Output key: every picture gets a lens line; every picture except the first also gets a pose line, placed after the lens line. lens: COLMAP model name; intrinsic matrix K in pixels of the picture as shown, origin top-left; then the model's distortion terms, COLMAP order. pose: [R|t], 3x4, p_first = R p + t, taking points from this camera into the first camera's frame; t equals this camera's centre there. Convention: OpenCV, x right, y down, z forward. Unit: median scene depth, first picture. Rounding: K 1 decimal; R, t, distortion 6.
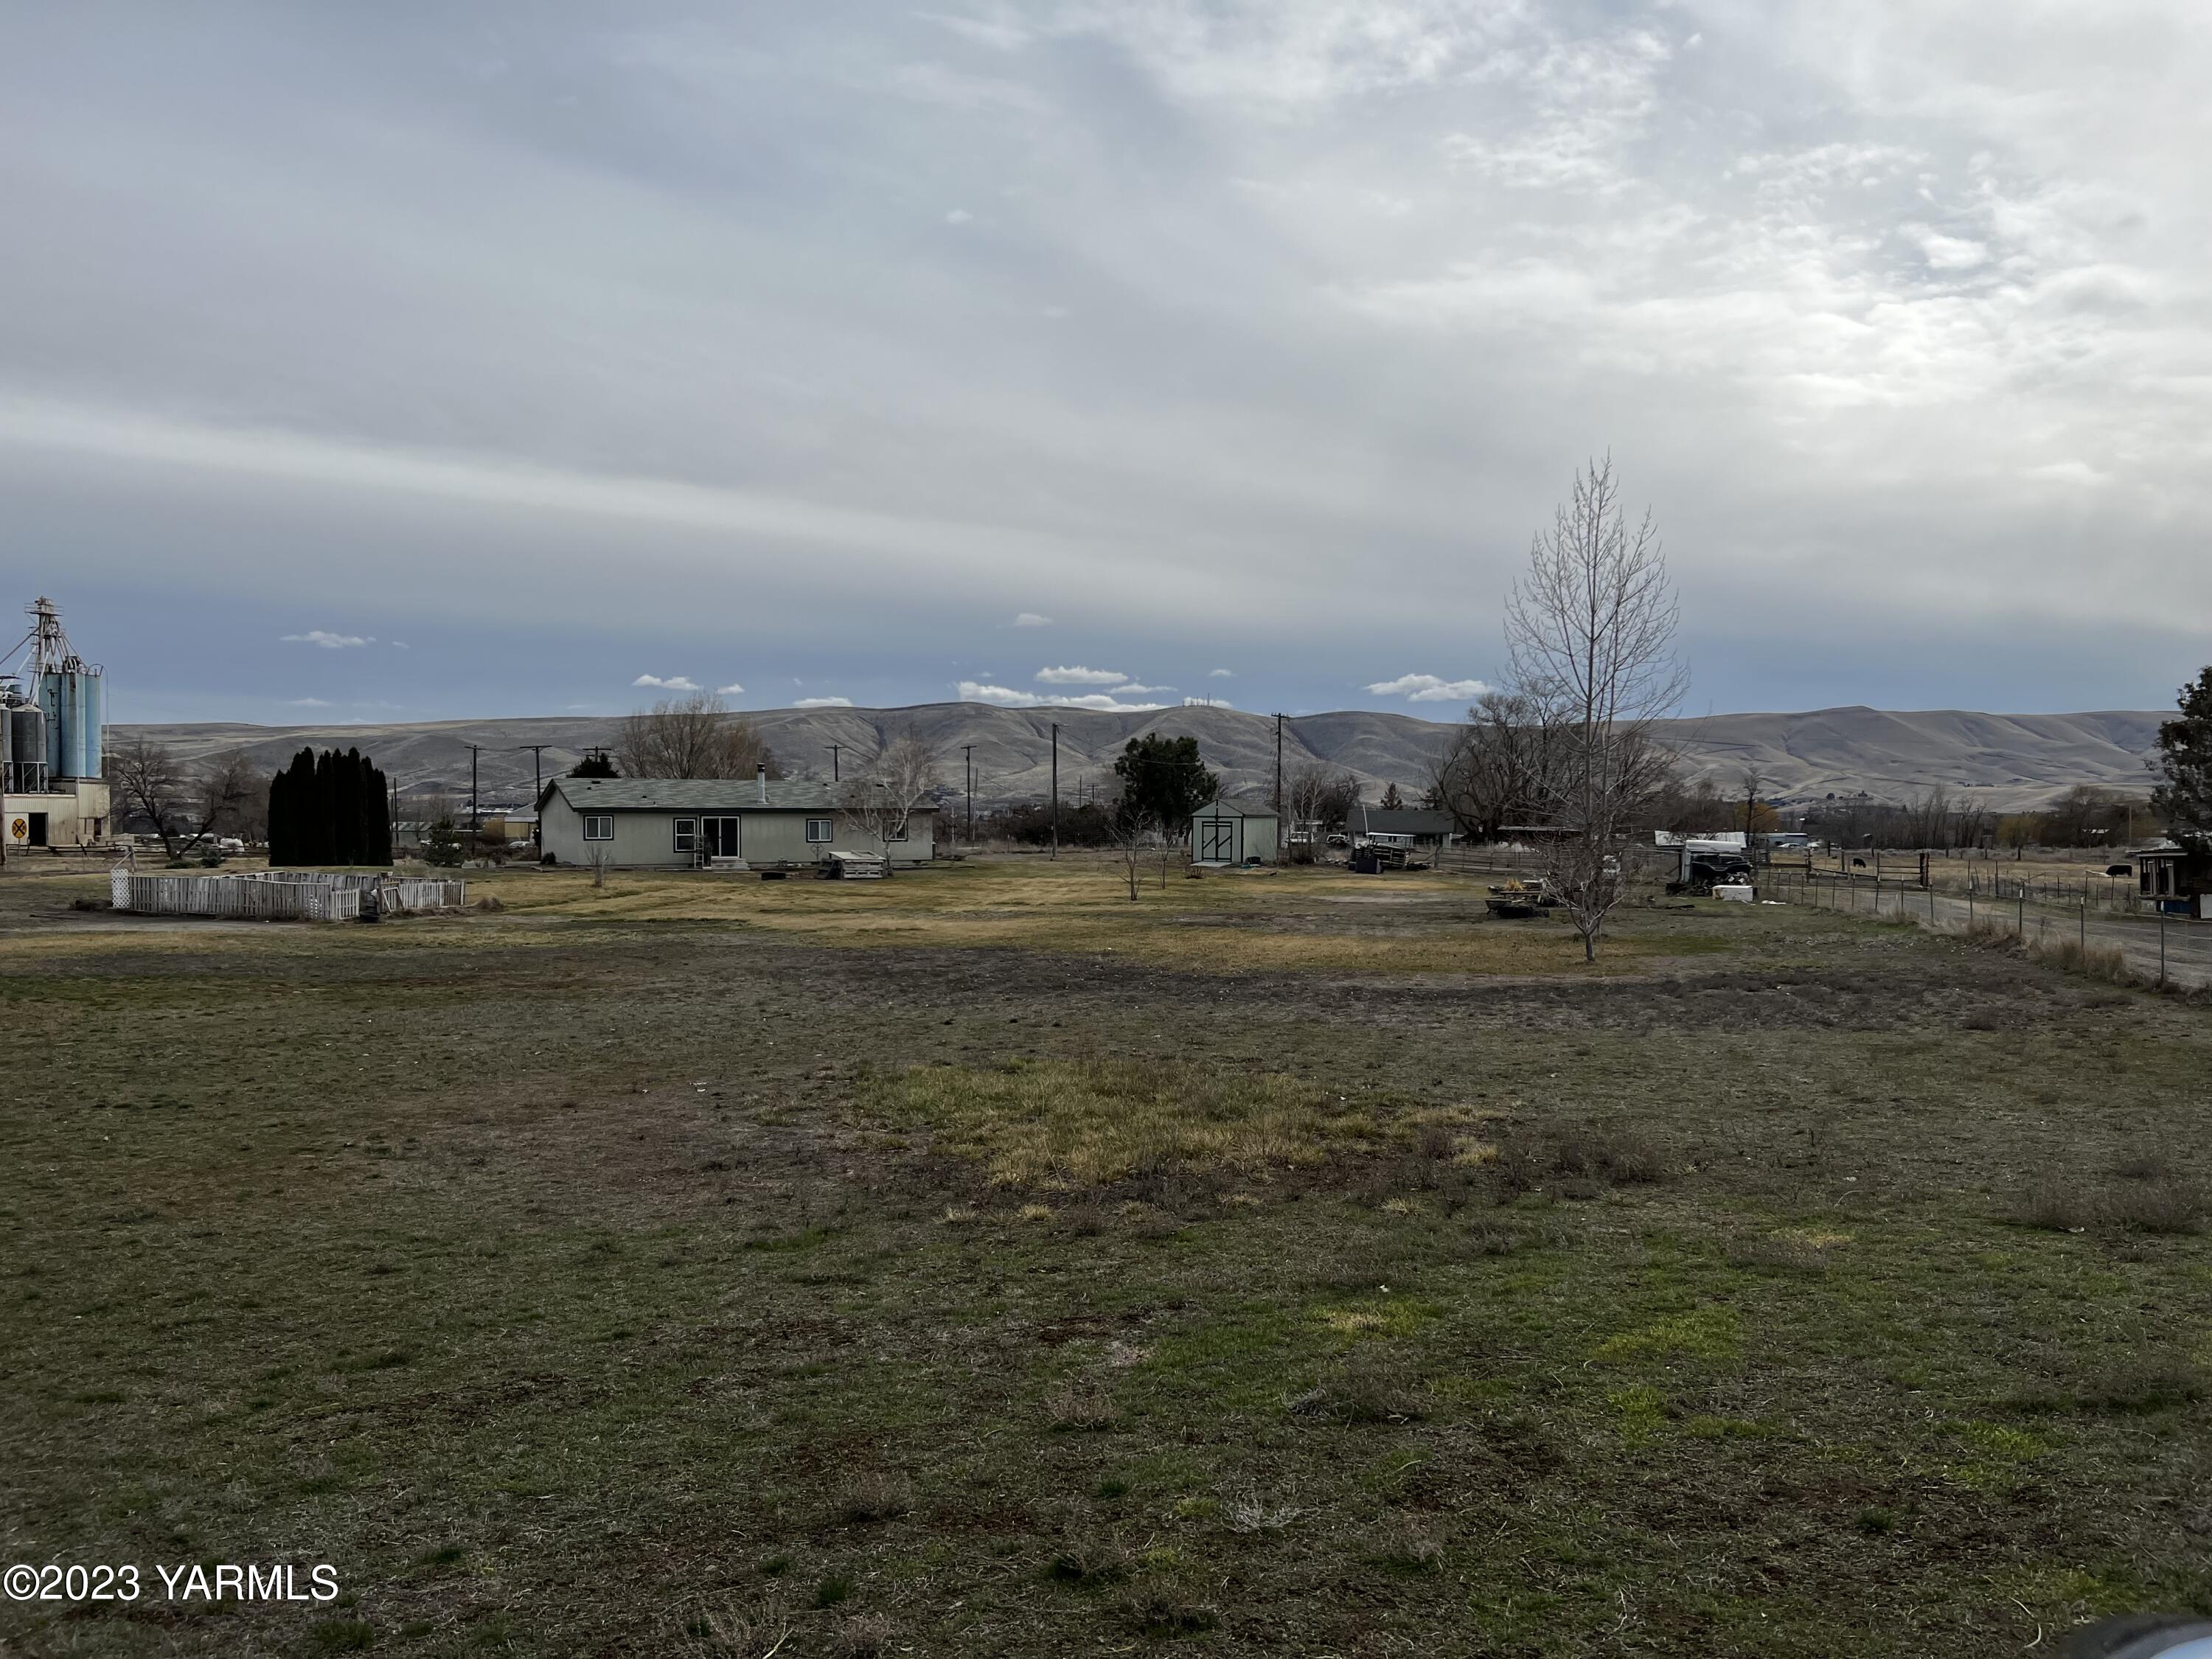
lens RADIAL K [[1666.4, 0, 1113.3], [0, 1666.4, 808.3], [0, 0, 1]] dist [0.058654, -0.056290]
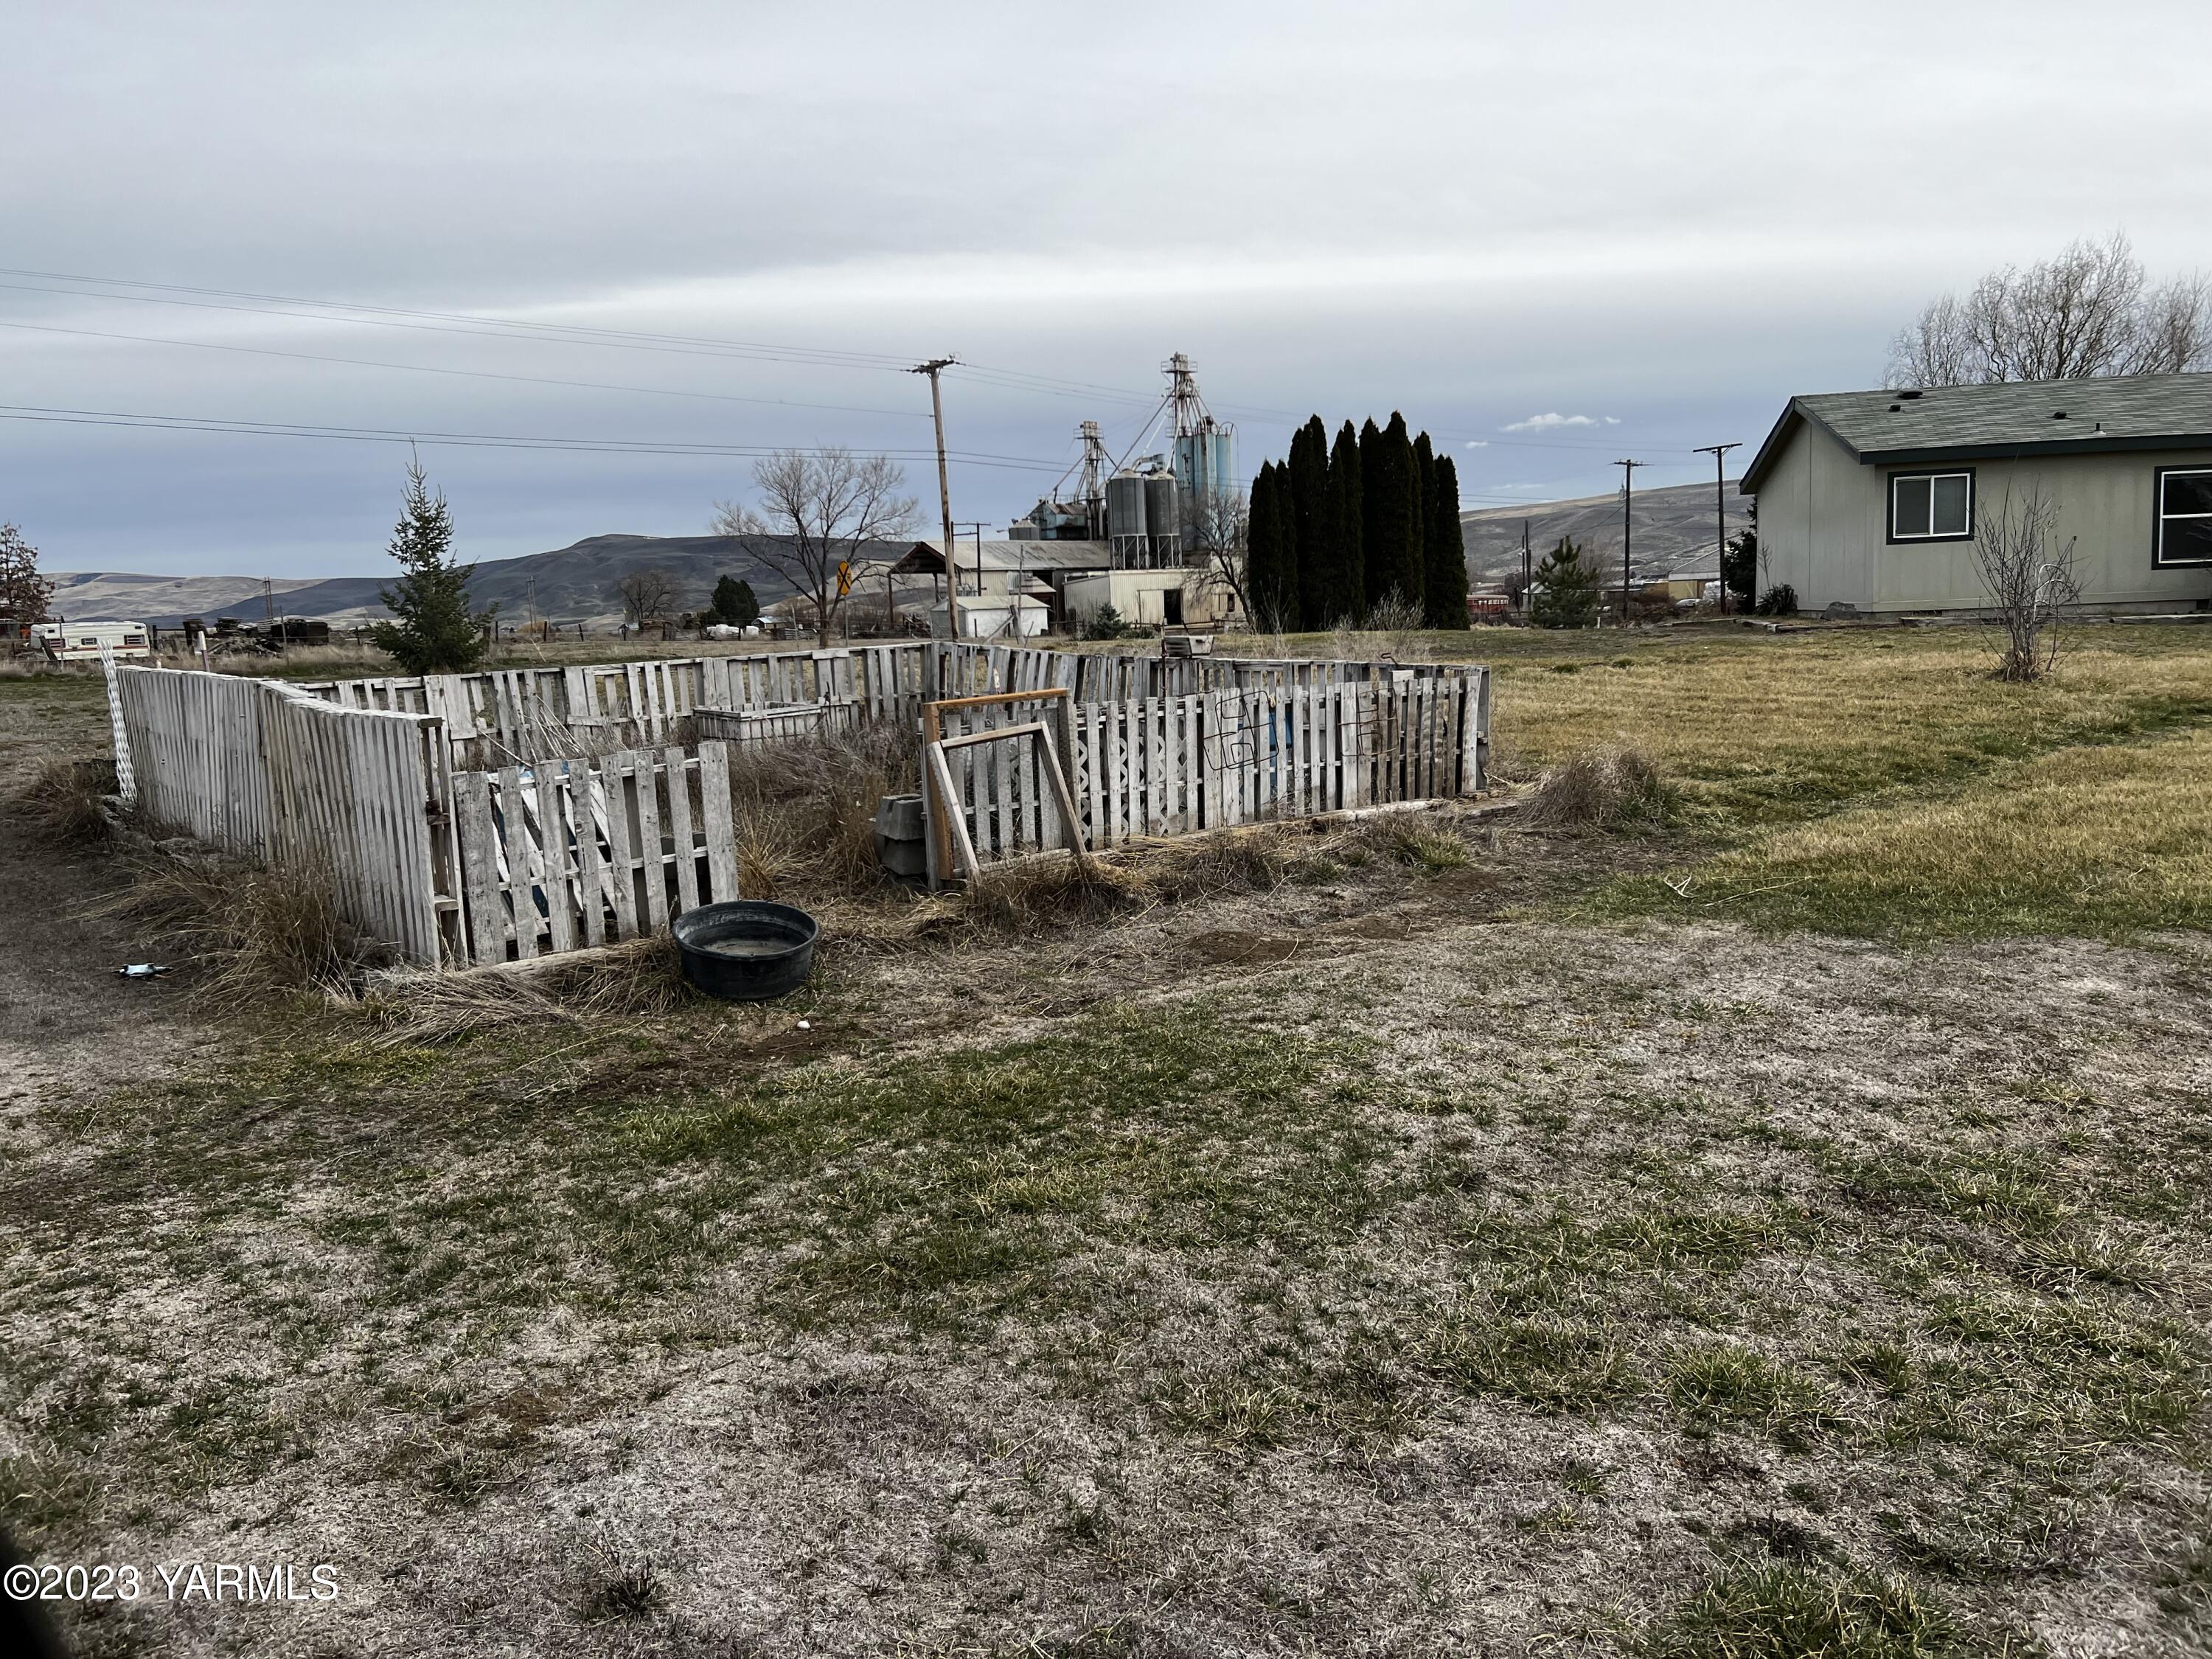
lens RADIAL K [[1666.4, 0, 1095.1], [0, 1666.4, 828.9], [0, 0, 1]] dist [0.058654, -0.056290]
pose [[0.780199, 0.051359, -0.623420, -0.201604], [0.040188, 0.990449, 0.131891, 0.023361], [0.624239, -0.127955, 0.770683, 0.555592]]
